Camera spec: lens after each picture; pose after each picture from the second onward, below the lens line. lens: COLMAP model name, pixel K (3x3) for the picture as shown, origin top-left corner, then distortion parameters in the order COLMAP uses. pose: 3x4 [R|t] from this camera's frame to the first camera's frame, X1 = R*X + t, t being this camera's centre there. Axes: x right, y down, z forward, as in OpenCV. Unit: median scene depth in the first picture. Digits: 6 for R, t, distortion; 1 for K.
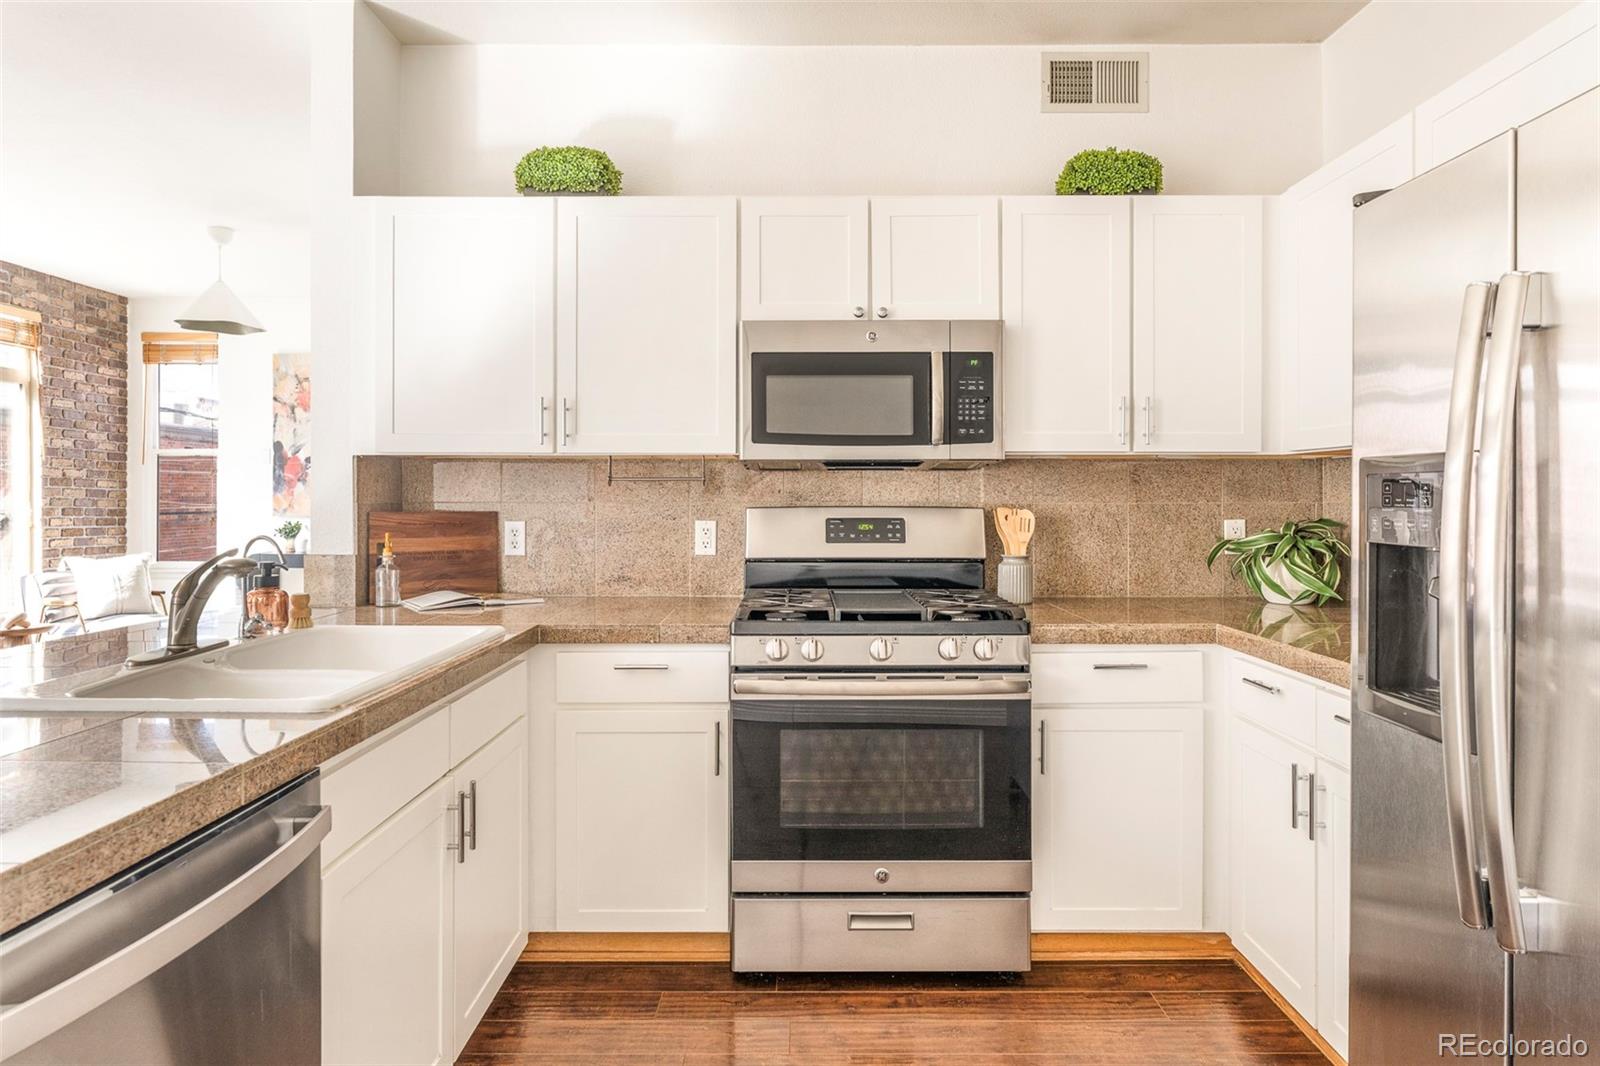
lens RADIAL K [[908.3, 0, 800.8], [0, 908.3, 519.9], [0, 0, 1]] dist [-0.000006, 0.000638]
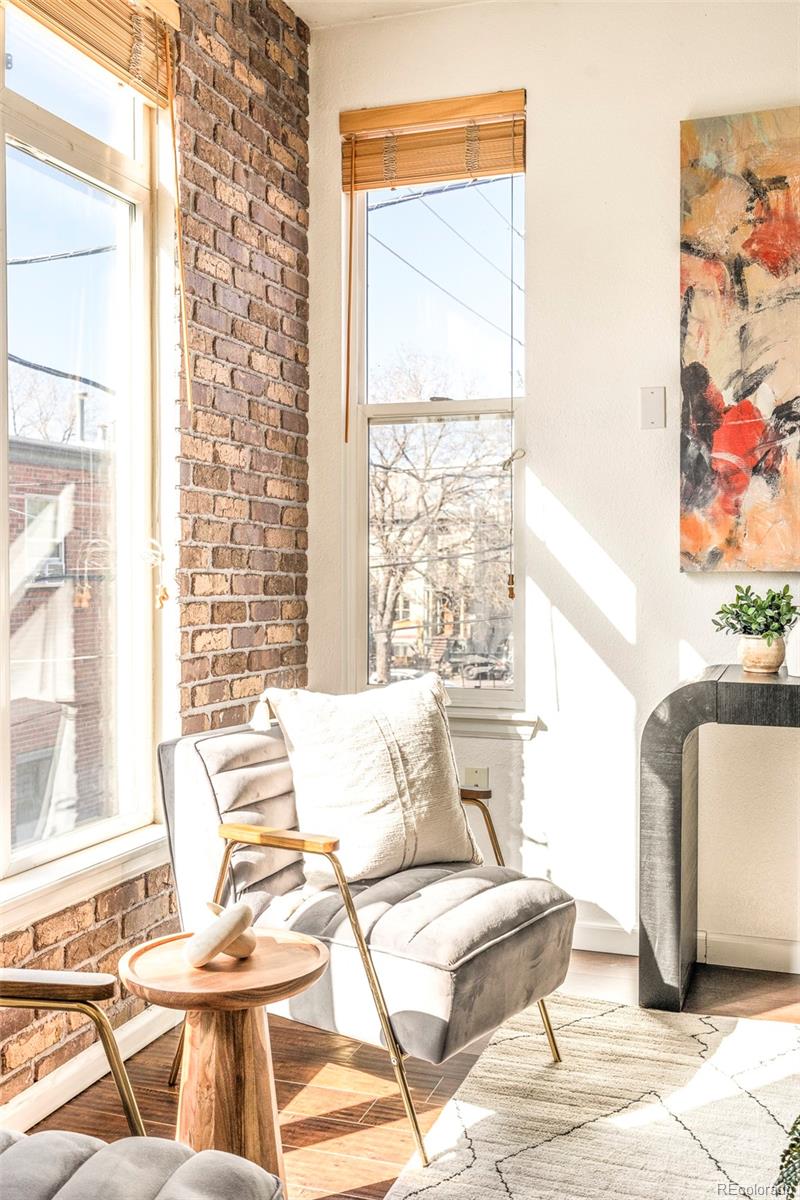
lens RADIAL K [[1209.8, 0, 399.6], [0, 1209.8, 599.3], [0, 0, 1]] dist [0.025995, 0.000000]
pose [[0.942914, 0.007892, -0.332943, -0.527442], [-0.007036, 0.999968, 0.003777, 0.005603], [0.332962, -0.001218, 0.942939, 0.511334]]
